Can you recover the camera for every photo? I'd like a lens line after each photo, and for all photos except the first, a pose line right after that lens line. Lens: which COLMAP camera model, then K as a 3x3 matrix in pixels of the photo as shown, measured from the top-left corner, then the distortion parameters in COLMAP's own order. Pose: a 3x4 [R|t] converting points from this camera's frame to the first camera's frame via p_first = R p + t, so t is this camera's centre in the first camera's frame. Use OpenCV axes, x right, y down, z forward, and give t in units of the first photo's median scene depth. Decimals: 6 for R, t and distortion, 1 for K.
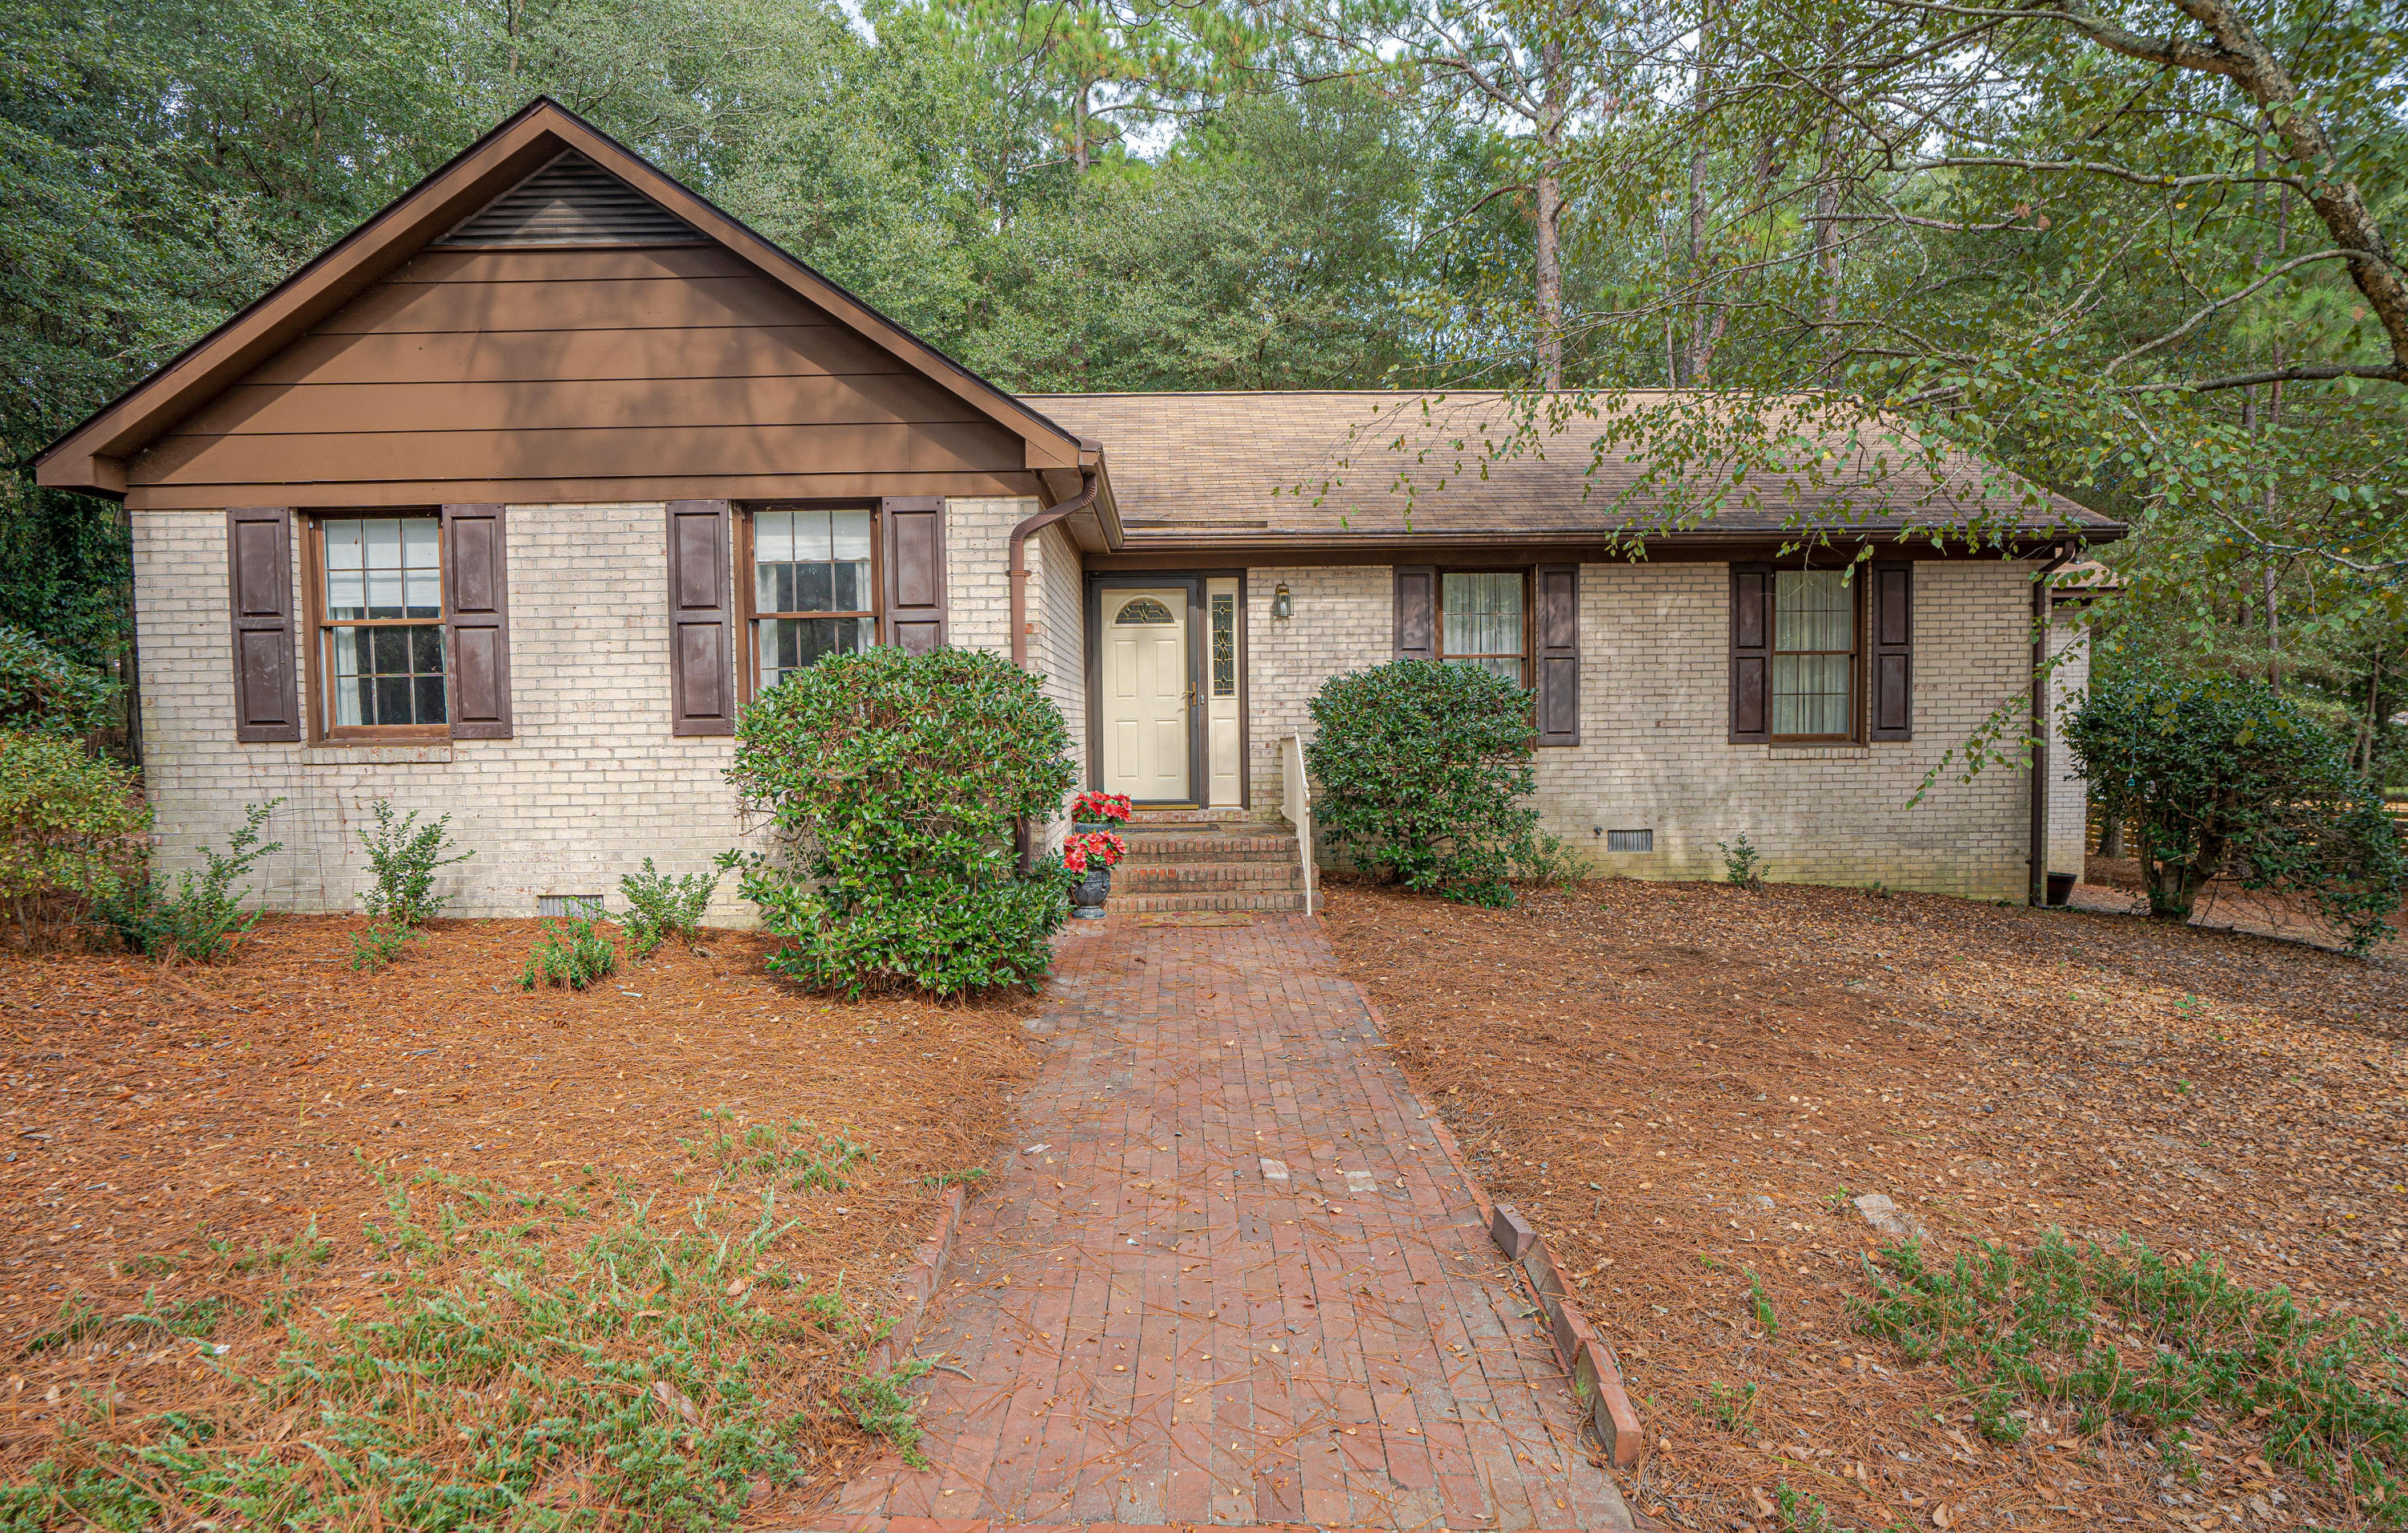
lens RADIAL K [[1312.3, 0, 1206.4], [0, 1312.3, 793.3], [0, 0, 1]] dist [-0.054714, 0.032474]
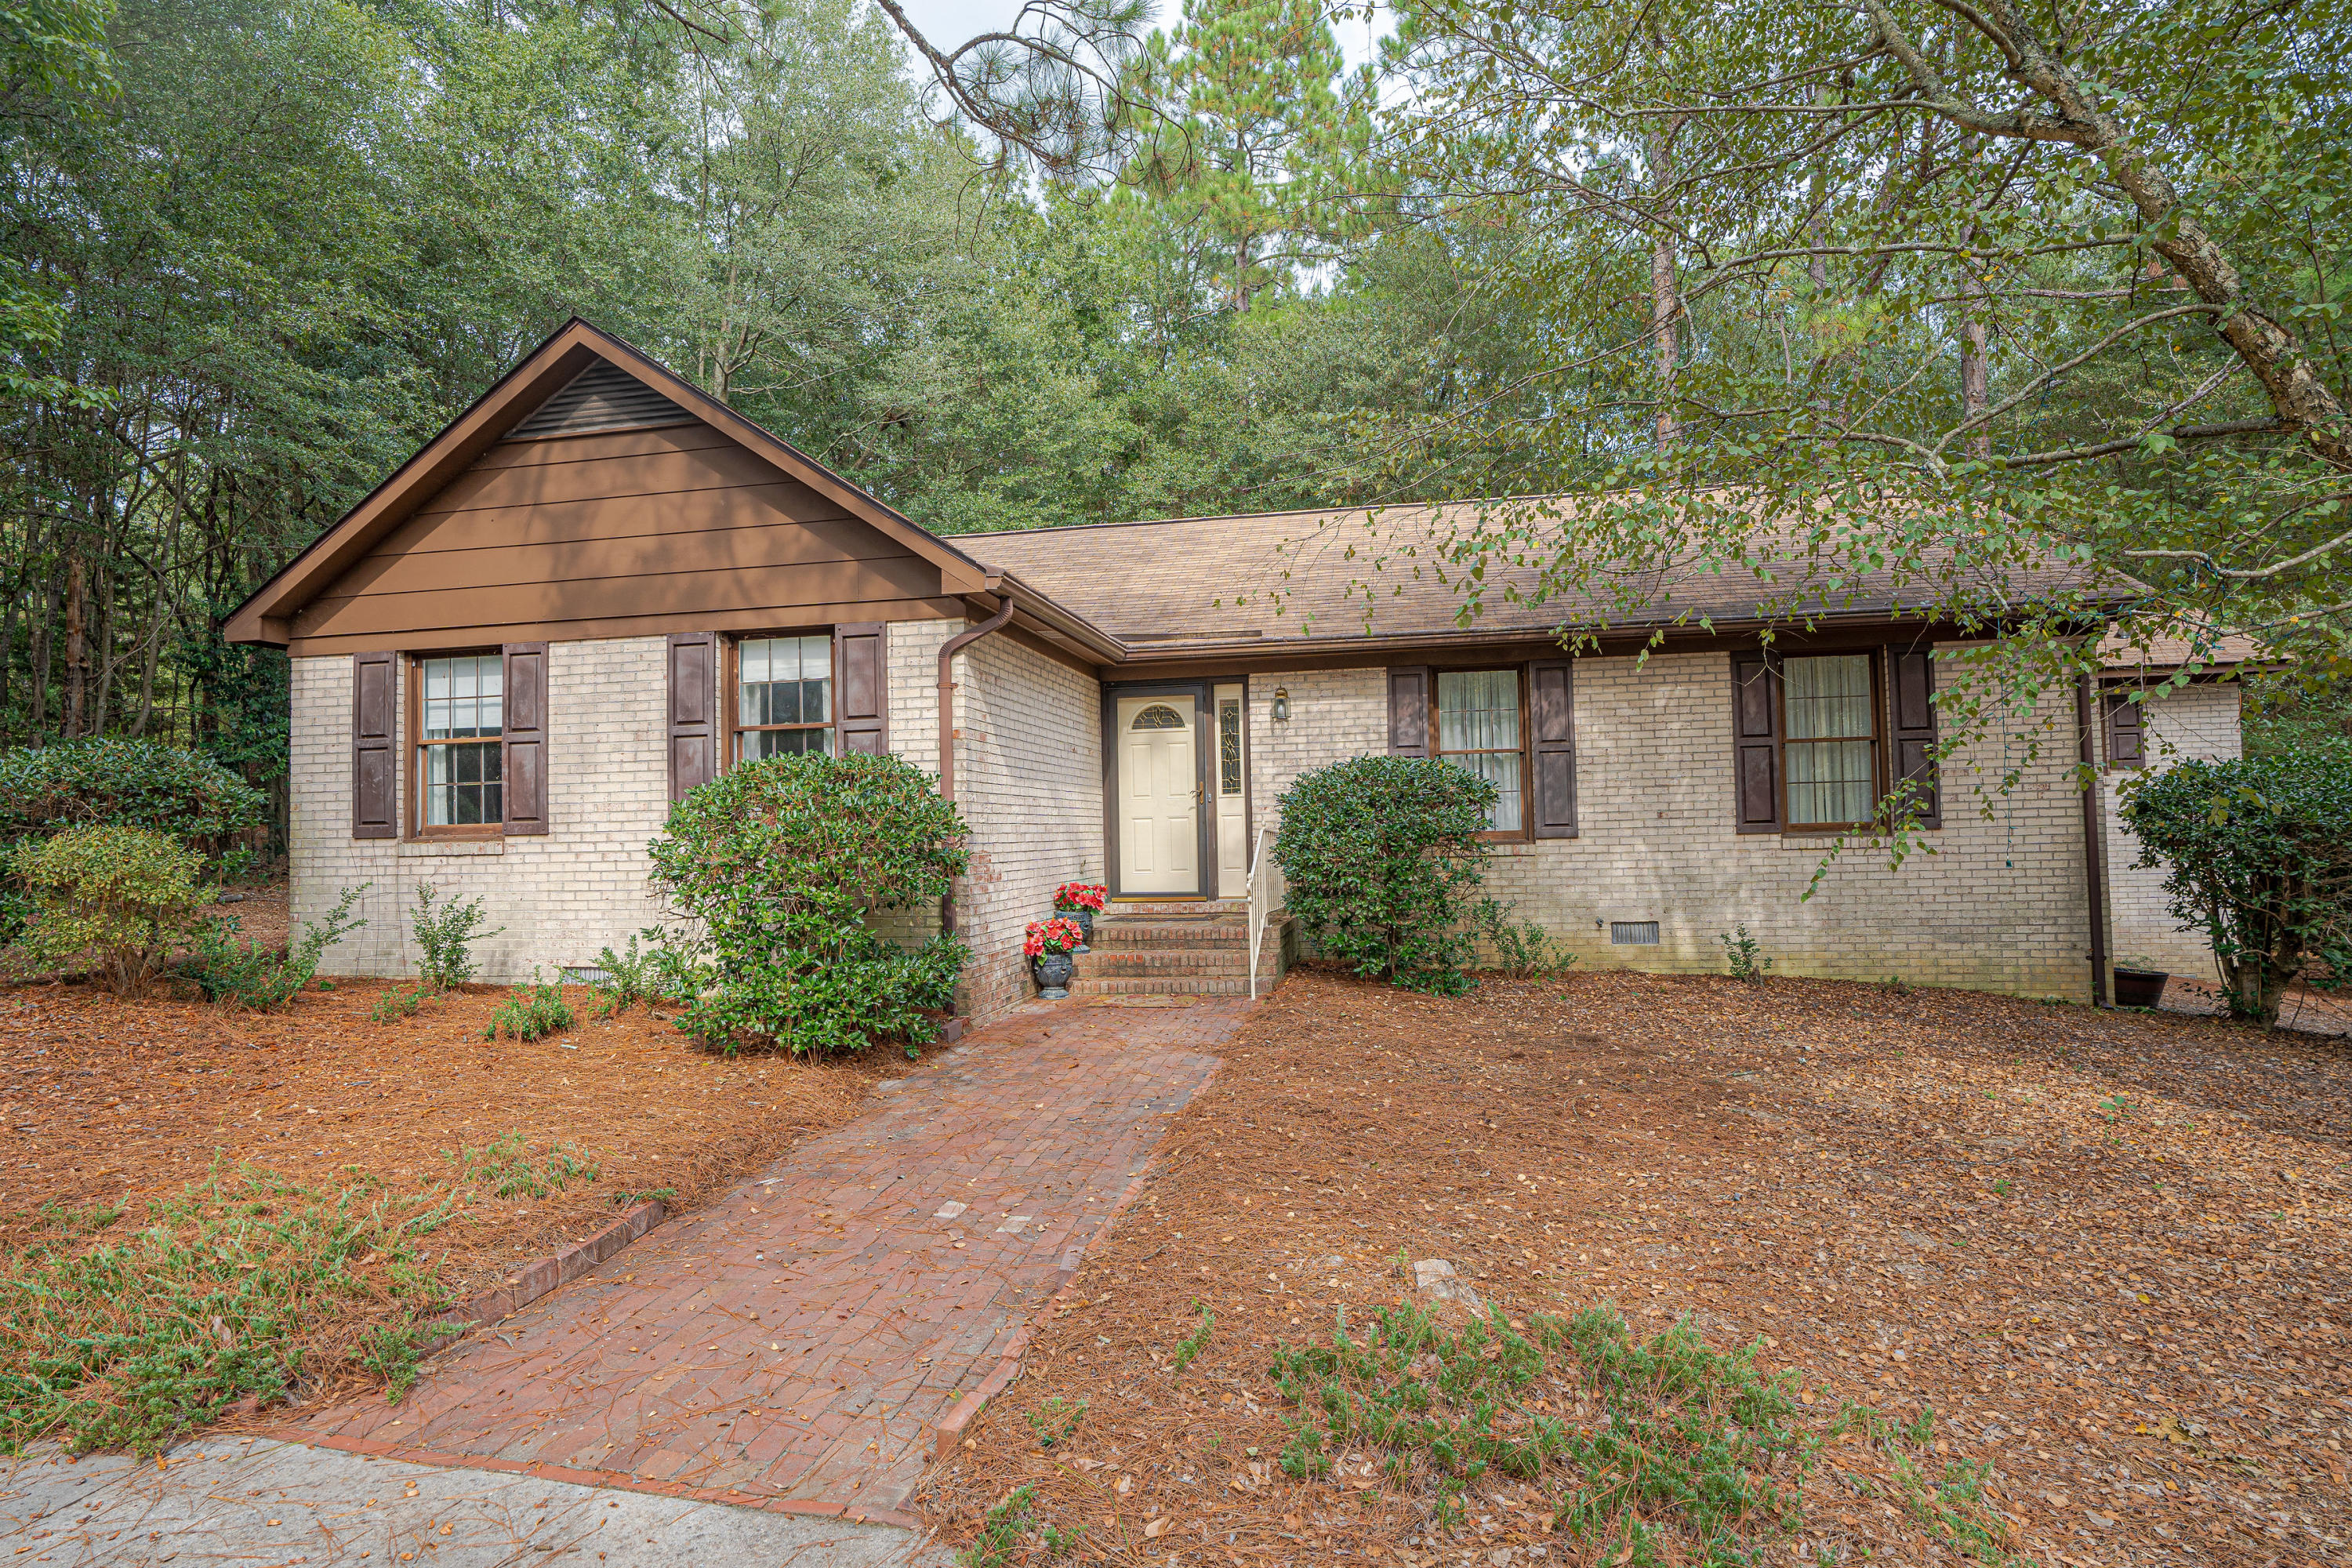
lens RADIAL K [[1268.6, 0, 1176.0], [0, 1268.6, 784.0], [0, 0, 1]] dist [-0.059146, 0.037195]
pose [[0.979813, -0.016547, -0.199228, 0.262356], [-0.001129, 0.996095, -0.088281, 0.012578], [0.199911, 0.086724, 0.975969, -0.020085]]
